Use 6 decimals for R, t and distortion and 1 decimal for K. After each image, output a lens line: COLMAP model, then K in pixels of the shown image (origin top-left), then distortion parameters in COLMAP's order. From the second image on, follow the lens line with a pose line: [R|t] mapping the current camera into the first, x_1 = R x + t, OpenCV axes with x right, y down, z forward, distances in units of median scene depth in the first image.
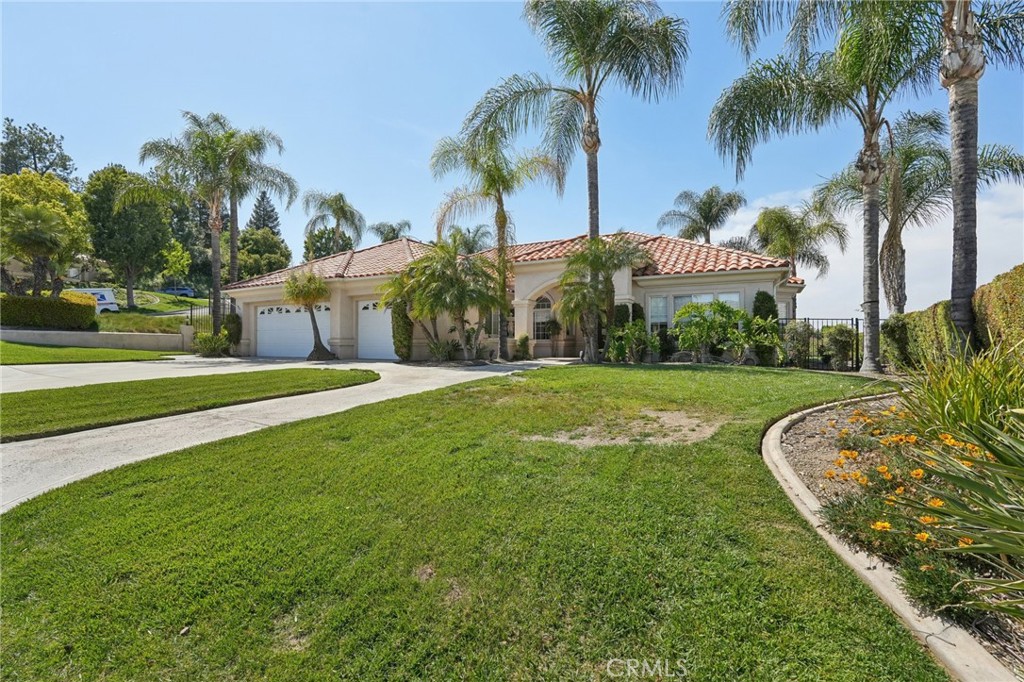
lens RADIAL K [[455.1, 0, 507.7], [0, 455.1, 337.2], [0, 0, 1]] dist [-0.020636, 0.009470]
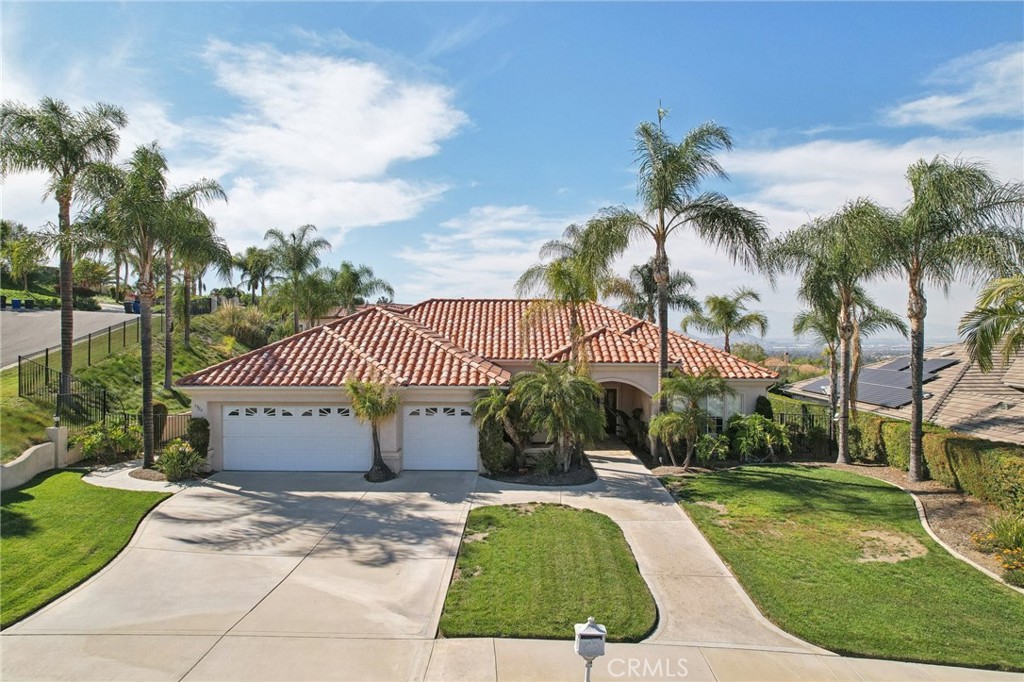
lens RADIAL K [[659.3, 0, 515.7], [0, 659.3, 351.6], [0, 0, 1]] dist [-0.074686, 0.061521]
pose [[0.869596, -0.011578, 0.493628, -0.799888], [-0.006758, 0.999352, 0.035346, -0.239909], [-0.493718, -0.034072, 0.868954, -0.223087]]
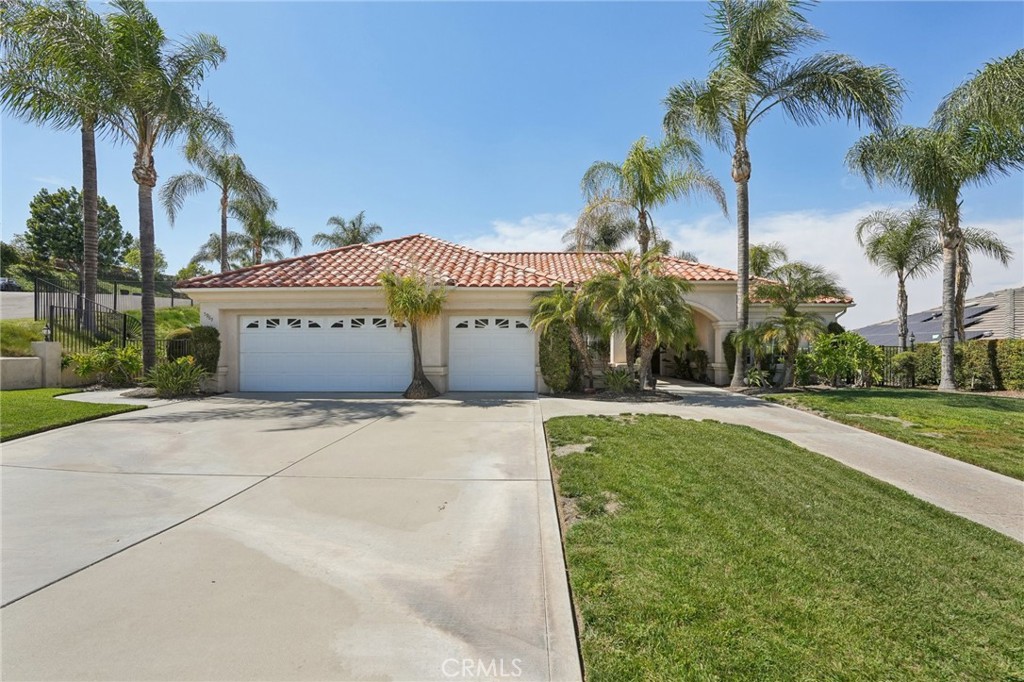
lens RADIAL K [[458.4, 0, 513.5], [0, 458.4, 352.0], [0, 0, 1]] dist [-0.008564, 0.000436]
pose [[0.881095, -0.004929, 0.472914, -0.623601], [-0.004434, 0.999816, 0.018682, -0.035483], [-0.472918, -0.018557, 0.880911, 0.278295]]
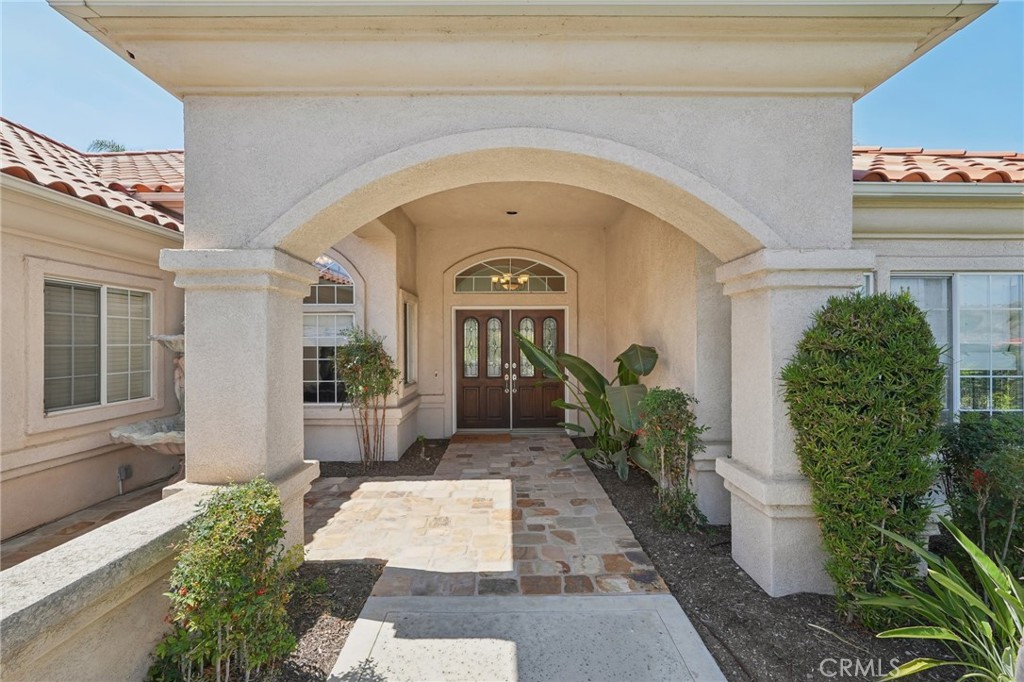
lens RADIAL K [[449.7, 0, 512.0], [0, 449.7, 341.0], [0, 0, 1]] dist [0.000106, 0.000016]
pose [[0.859433, -0.003499, 0.511237, 0.035944], [-0.002085, 0.999944, 0.010349, -0.050465], [-0.511245, -0.009960, 0.859377, 0.817938]]
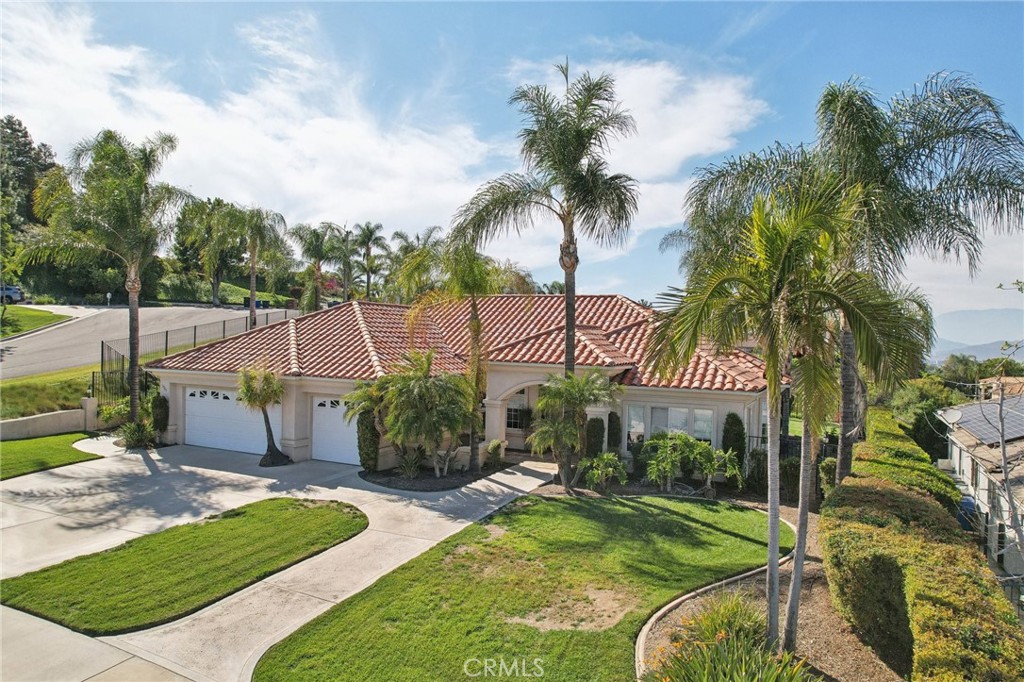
lens RADIAL K [[682.6, 0, 512.0], [0, 682.6, 341.0], [0, 0, 1]] dist [-0.076722, 0.066827]
pose [[0.996494, 0.021838, 0.080762, -0.047338], [-0.023301, 0.999580, 0.017216, -0.230649], [-0.080352, -0.019037, 0.996585, -0.391521]]
